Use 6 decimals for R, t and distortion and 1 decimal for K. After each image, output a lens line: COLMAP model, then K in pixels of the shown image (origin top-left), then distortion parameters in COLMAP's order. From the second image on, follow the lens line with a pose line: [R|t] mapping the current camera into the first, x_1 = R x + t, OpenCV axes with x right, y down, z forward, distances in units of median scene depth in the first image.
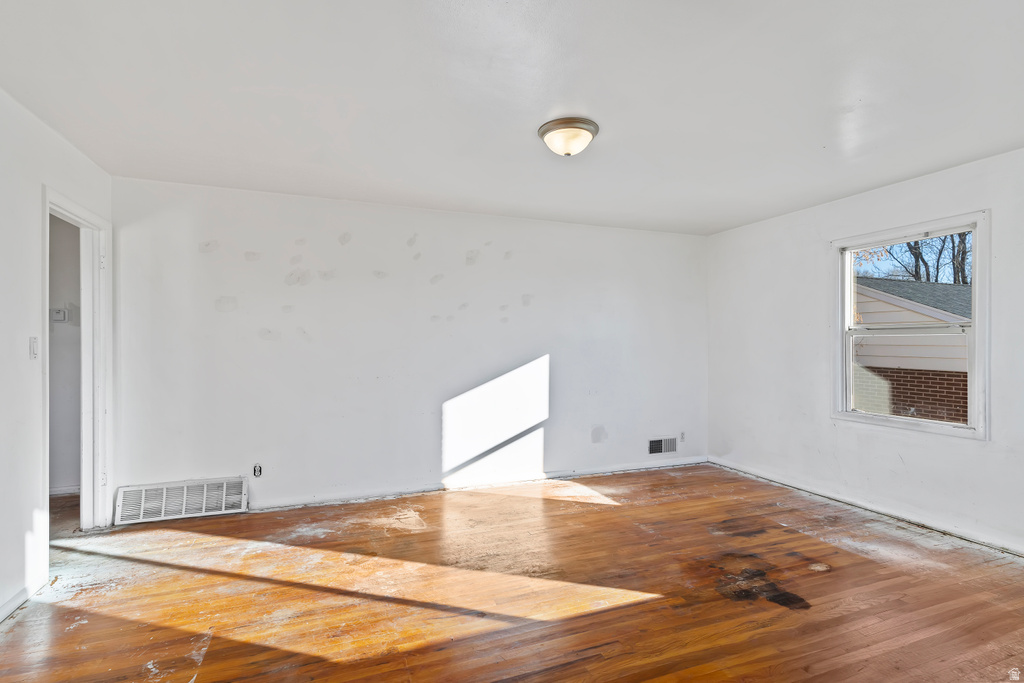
lens RADIAL K [[490.7, 0, 510.9], [0, 490.7, 344.2], [0, 0, 1]] dist [0.002367, 0.000903]
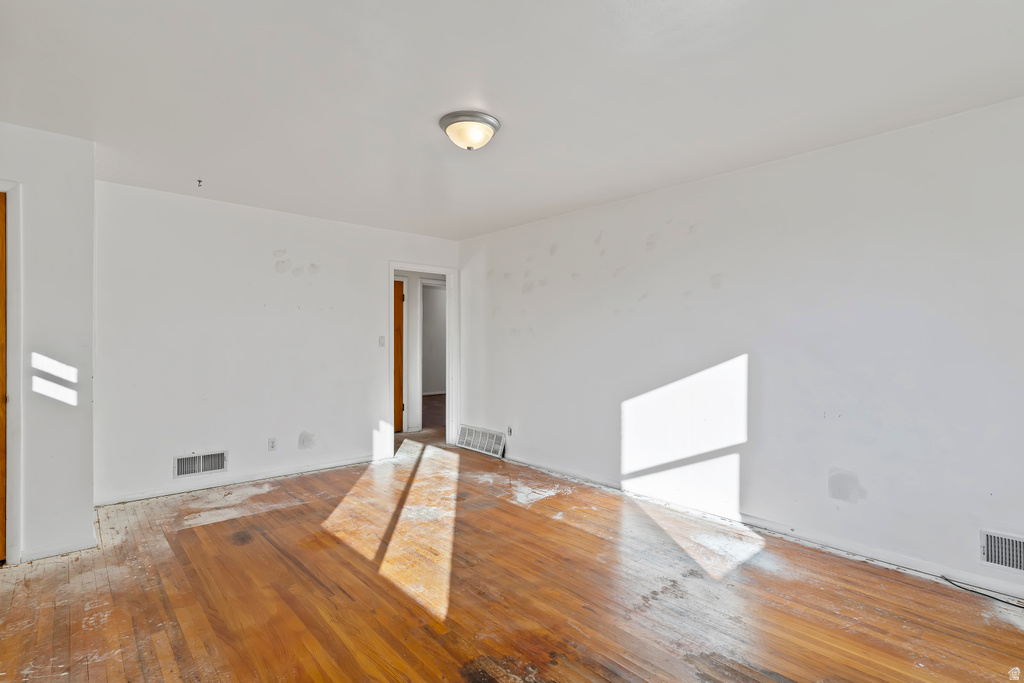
lens RADIAL K [[490.7, 0, 509.1], [0, 490.7, 335.7], [0, 0, 1]] dist [0.002367, 0.000903]
pose [[0.356785, -0.009954, -0.934133, 0.837790], [0.001077, 0.999947, -0.010245, 0.004562], [0.934186, 0.002649, 0.356777, 0.553856]]
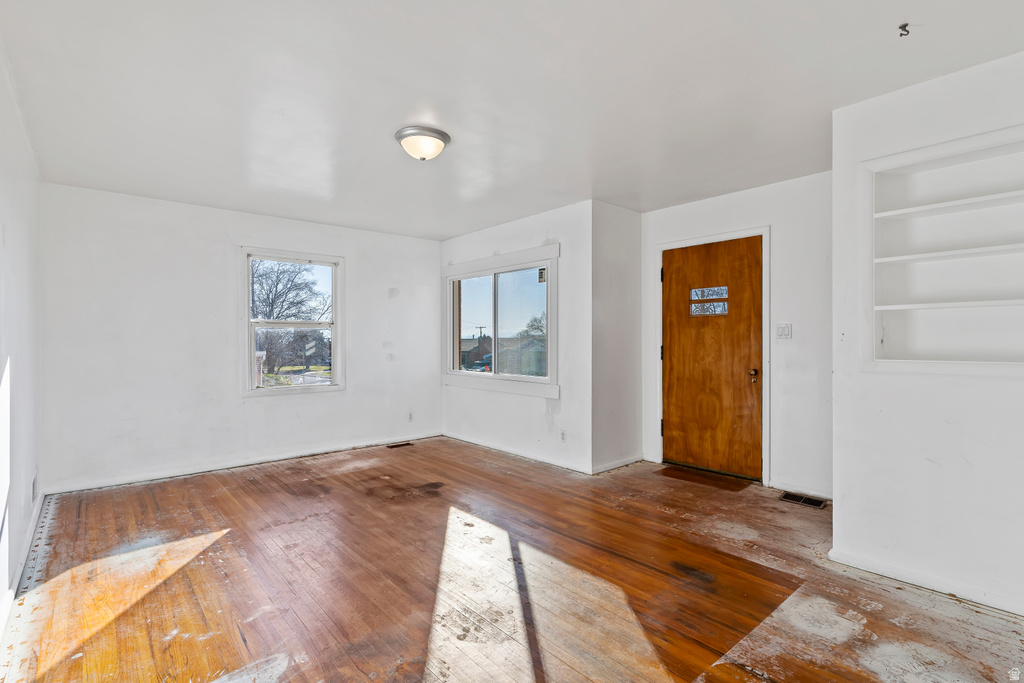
lens RADIAL K [[490.7, 0, 507.3], [0, 490.7, 342.9], [0, 0, 1]] dist [0.002367, 0.000903]
pose [[-0.331743, -0.006043, 0.943350, -0.765902], [0.000730, 0.999978, 0.006662, 0.015473], [-0.943369, 0.002899, -0.331731, 0.919313]]
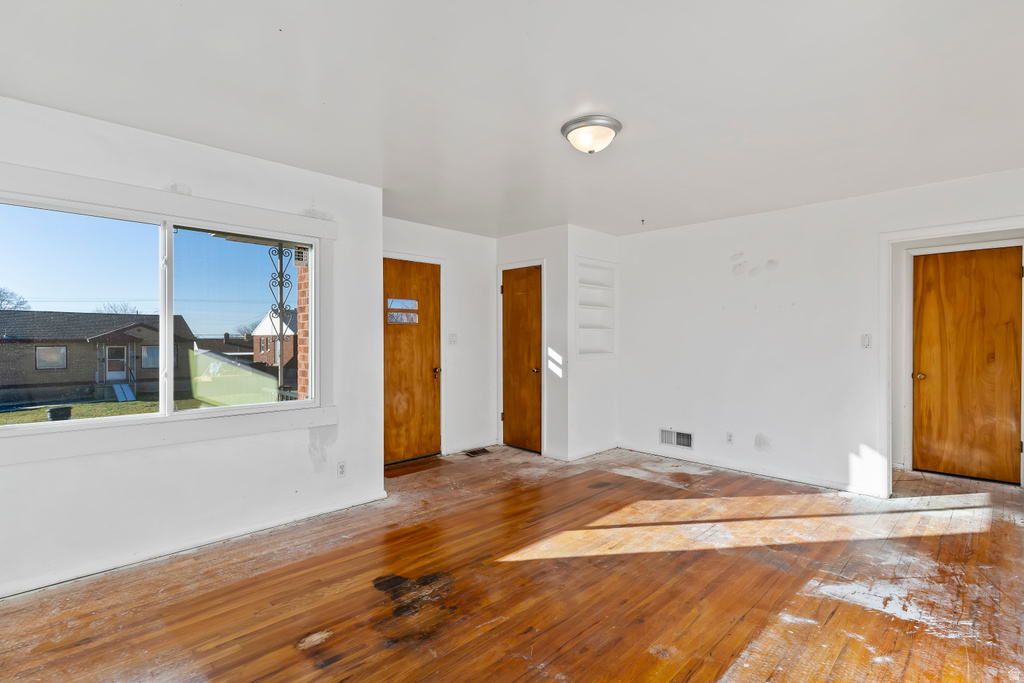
lens RADIAL K [[490.7, 0, 514.3], [0, 490.7, 343.1], [0, 0, 1]] dist [0.002367, 0.000903]
pose [[-0.911756, 0.003013, -0.410722, 0.524021], [0.000657, 0.999983, 0.005879, 0.001647], [0.410733, 0.005090, -0.911742, 1.438302]]
